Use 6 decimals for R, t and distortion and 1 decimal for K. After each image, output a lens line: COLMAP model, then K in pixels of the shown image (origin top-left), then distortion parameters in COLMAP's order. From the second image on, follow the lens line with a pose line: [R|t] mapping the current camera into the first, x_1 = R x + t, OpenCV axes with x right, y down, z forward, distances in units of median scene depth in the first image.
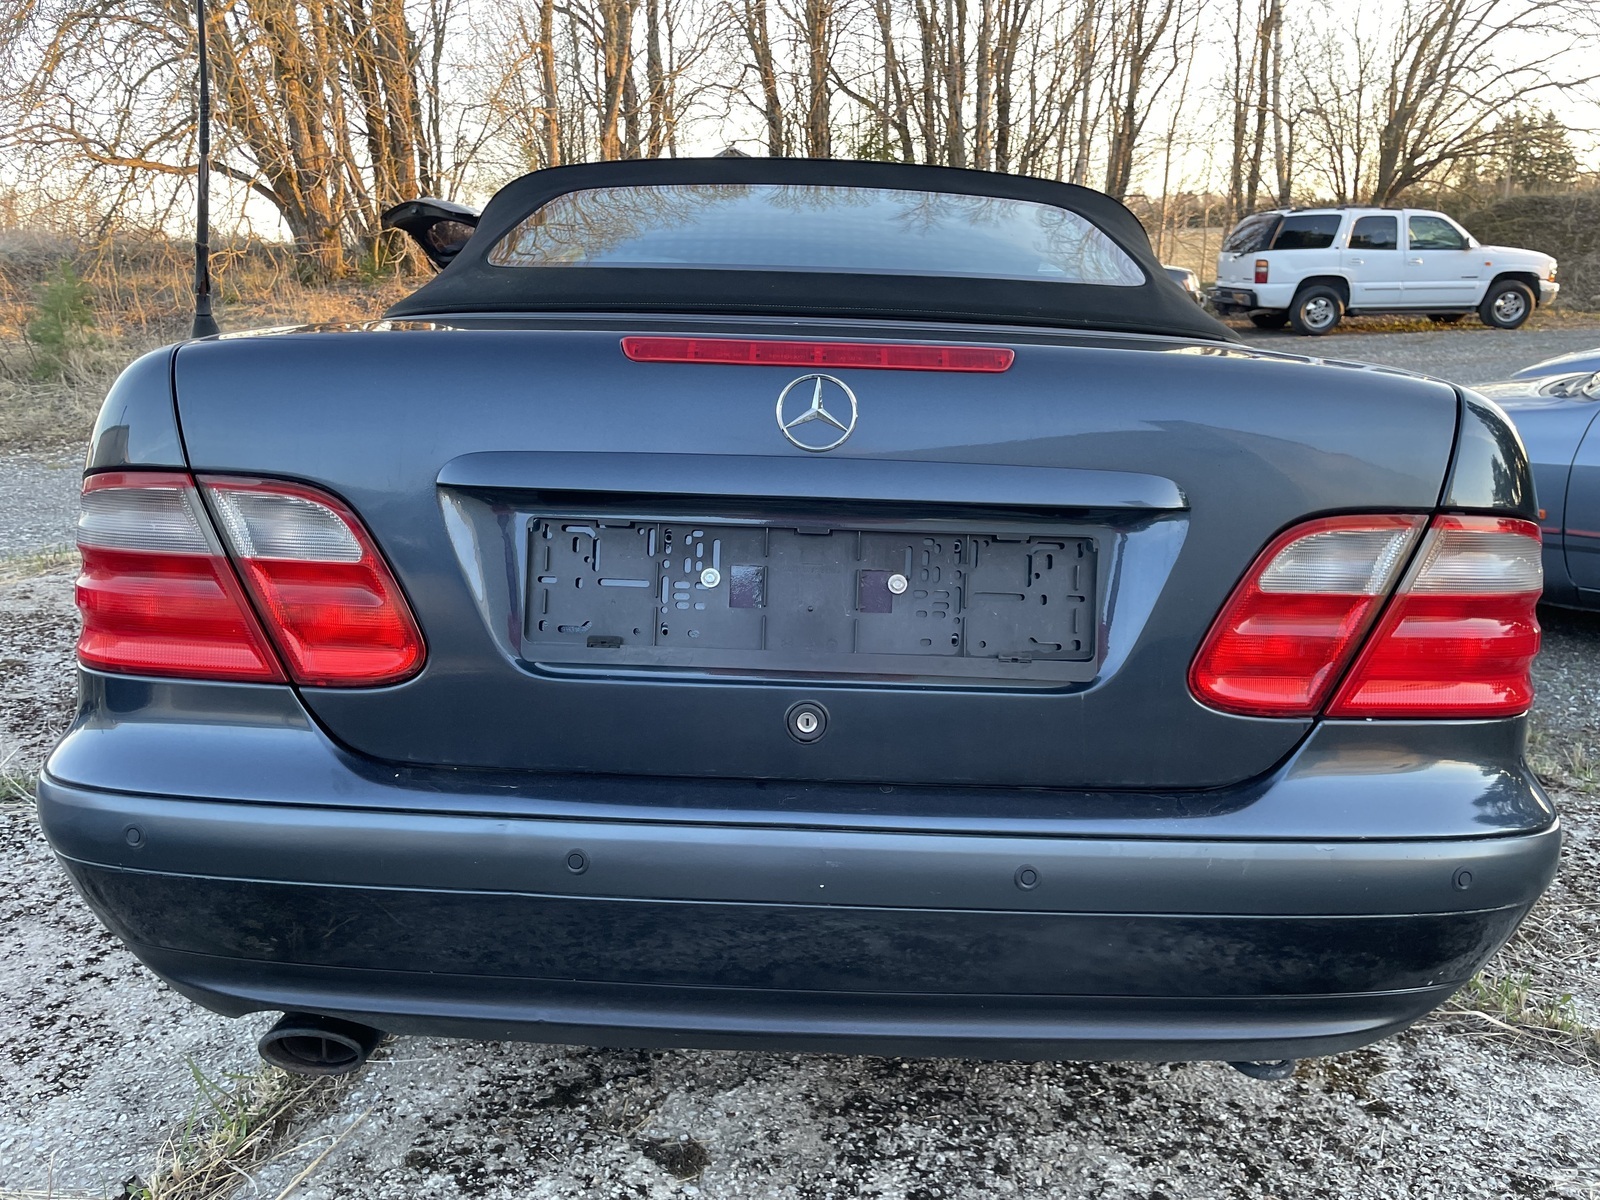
lens RADIAL K [[1245.6, 0, 805.9], [0, 1245.6, 590.3], [0, 0, 1]] dist [0.022073, -0.035097]
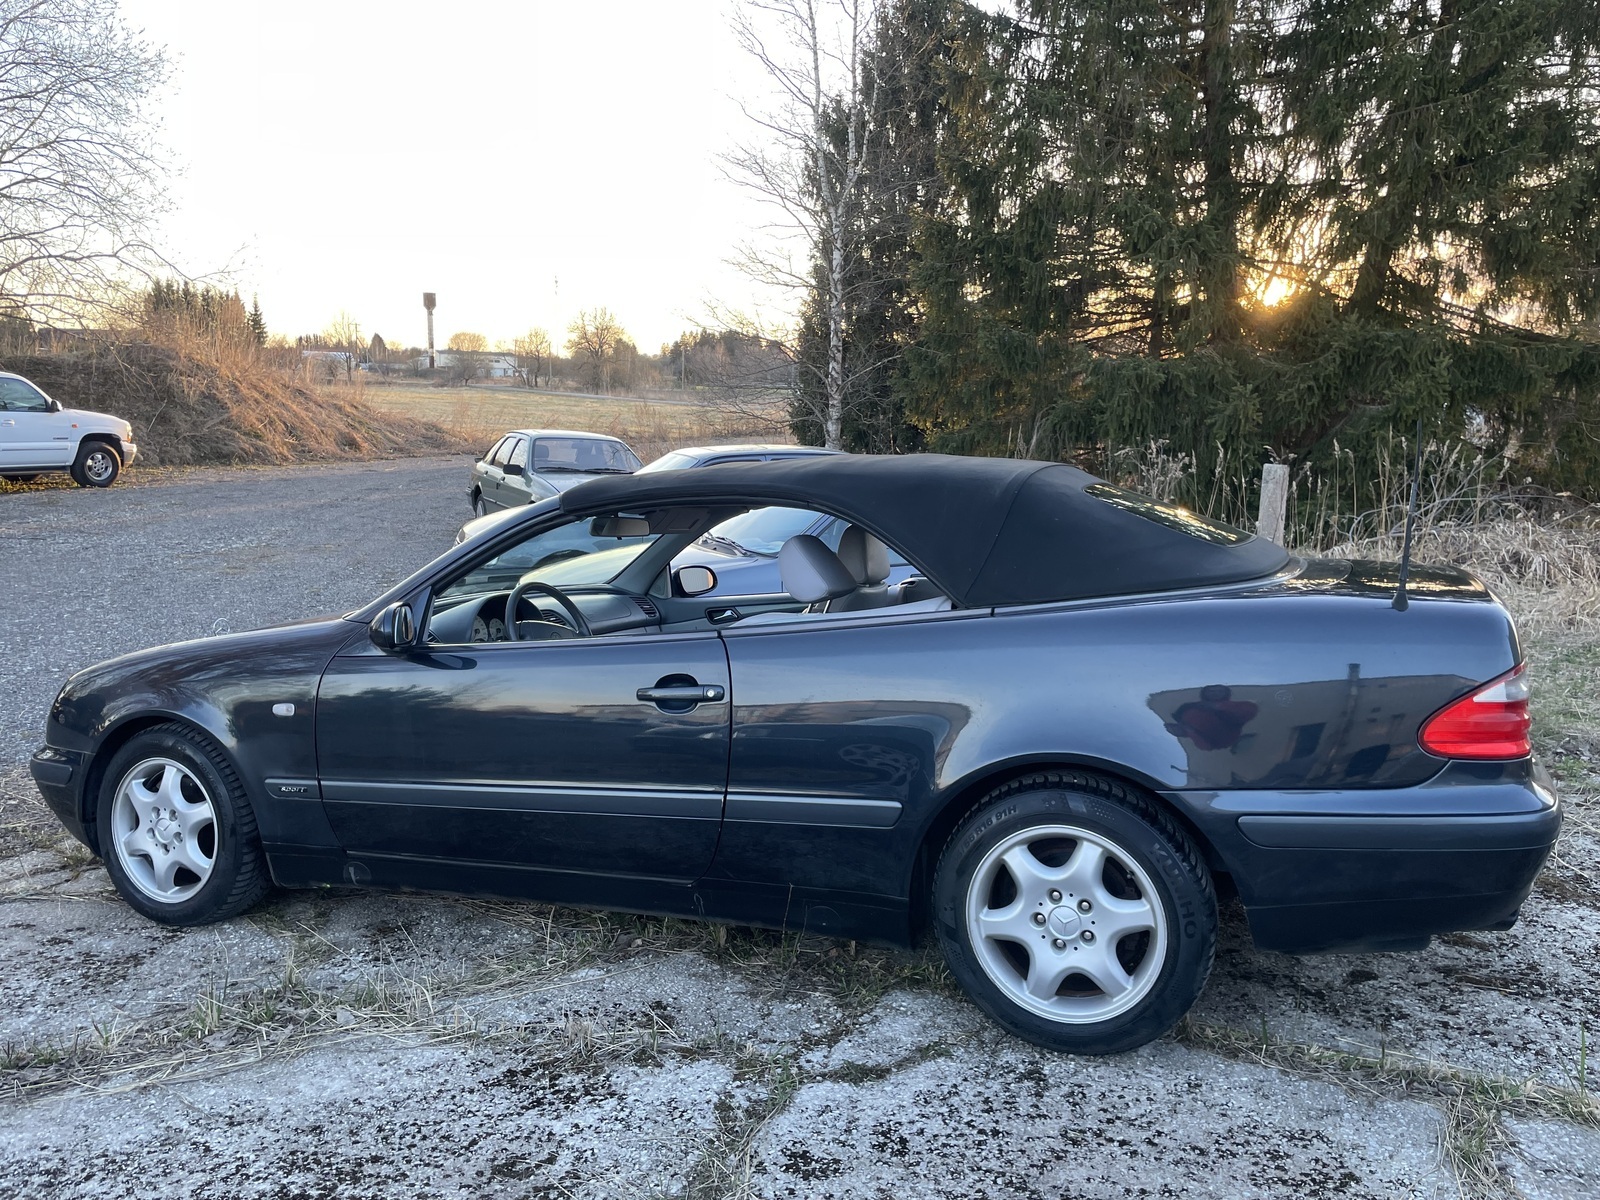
lens RADIAL K [[1245.6, 0, 808.4], [0, 1245.6, 604.9], [0, 0, 1]] dist [0.022073, -0.035097]
pose [[0.359968, -0.124746, 0.924587, -0.204635], [0.214426, 0.975553, 0.048140, -0.037458], [-0.907989, 0.180926, 0.377917, 0.089622]]
